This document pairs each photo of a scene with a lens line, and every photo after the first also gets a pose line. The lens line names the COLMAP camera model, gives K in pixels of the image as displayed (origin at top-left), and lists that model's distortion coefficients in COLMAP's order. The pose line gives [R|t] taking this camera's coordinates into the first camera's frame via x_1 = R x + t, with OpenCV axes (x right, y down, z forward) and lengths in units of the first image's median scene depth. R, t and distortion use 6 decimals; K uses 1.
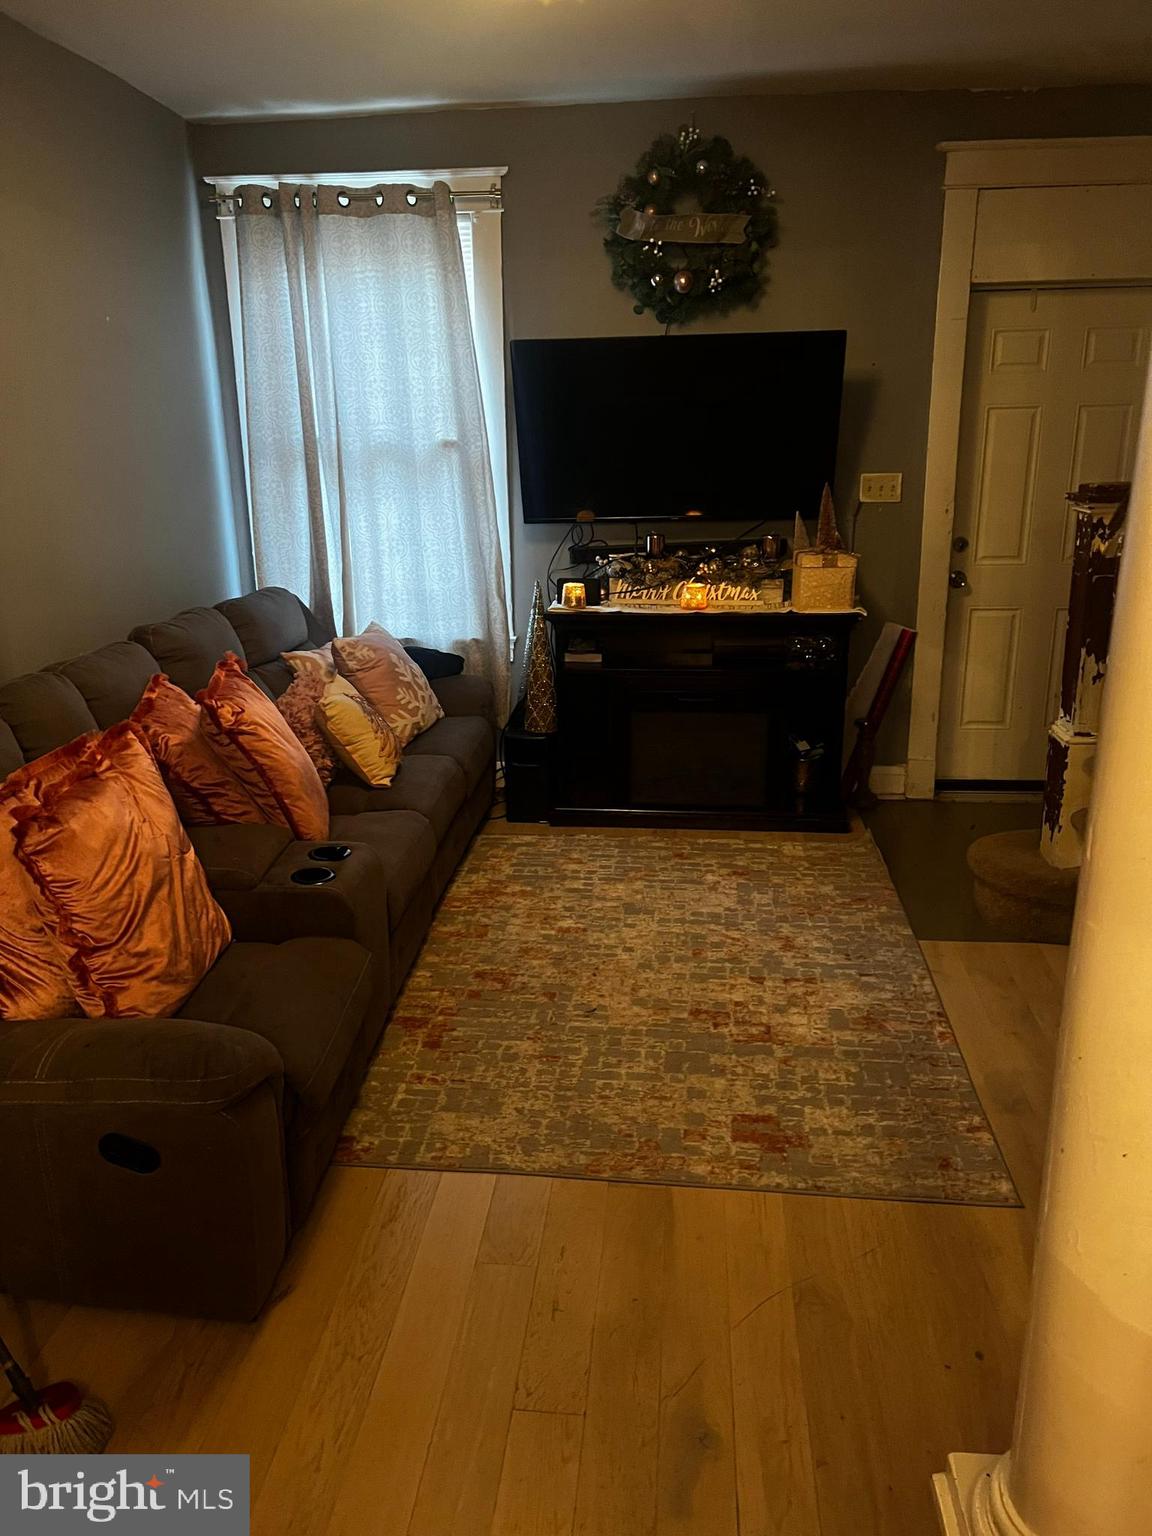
lens RADIAL K [[1167.3, 0, 589.7], [0, 1167.3, 797.1], [0, 0, 1]] dist [0.028754, -0.027524]
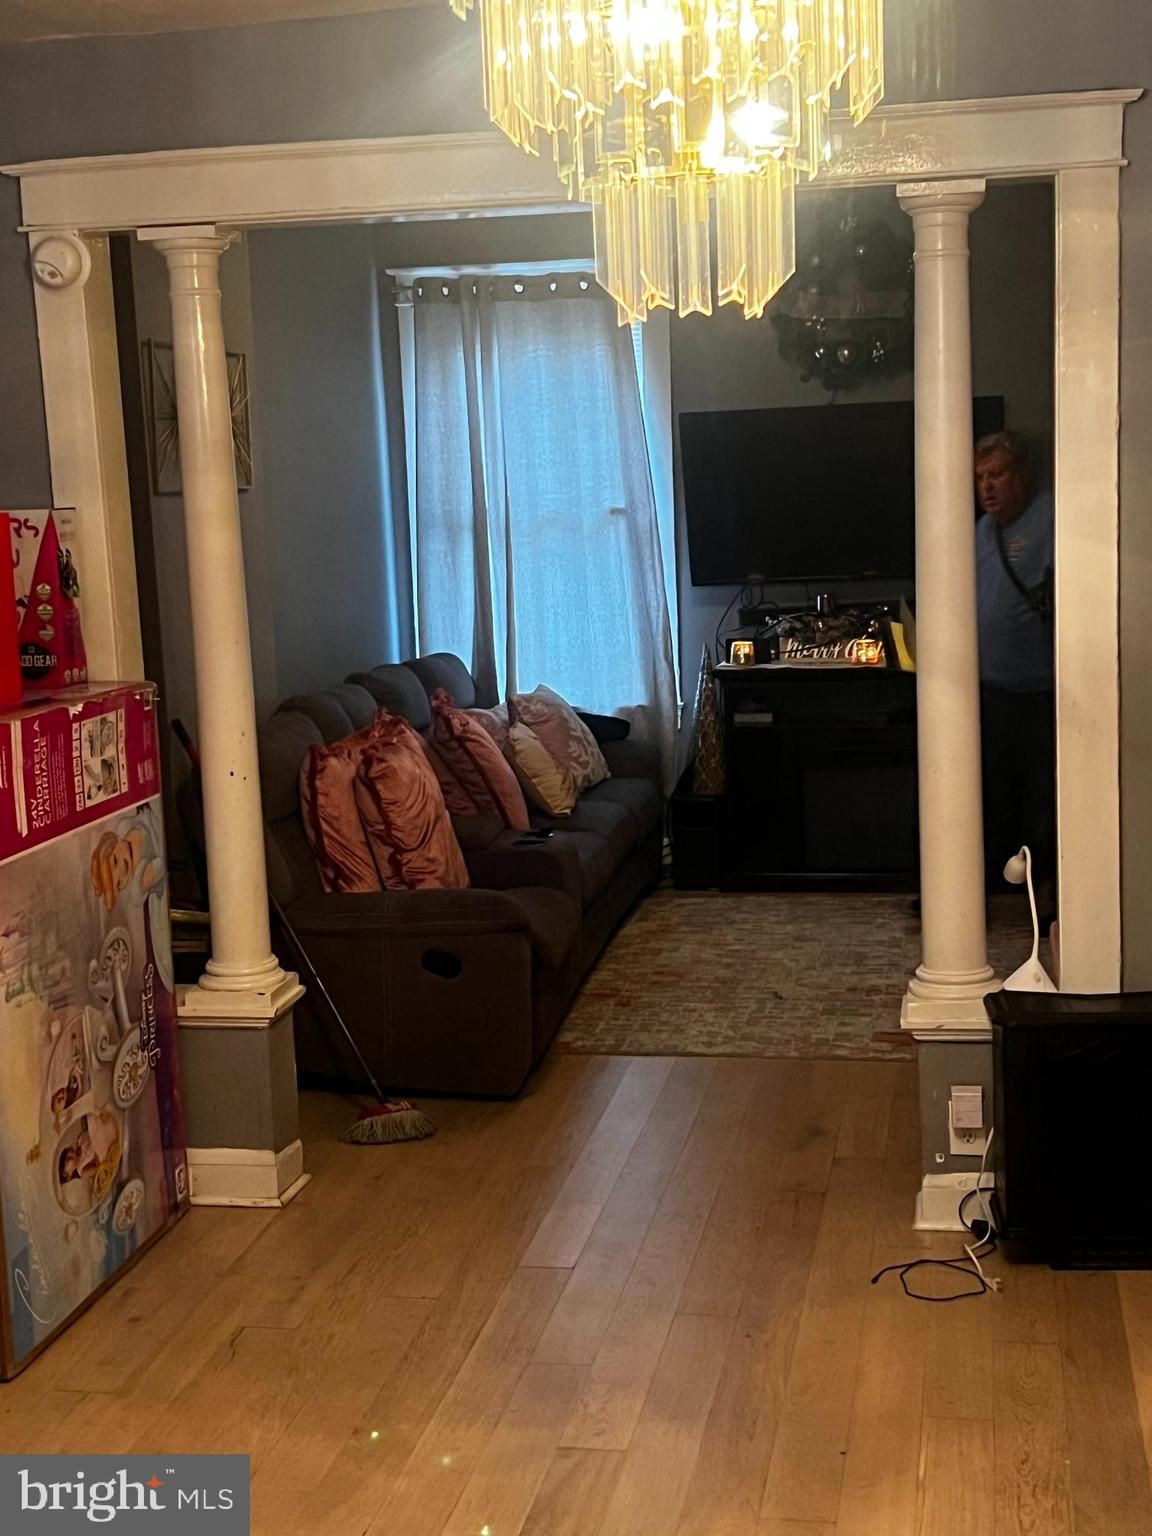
lens RADIAL K [[2164.9, 0, 574.1], [0, 2164.9, 772.8], [0, 0, 1]] dist [0.102599, 0.000000]
pose [[0.994589, -0.011834, -0.103208, 0.032980], [-0.006040, 0.985221, -0.171180, 0.243471], [0.103708, 0.170877, 0.979819, -0.804509]]
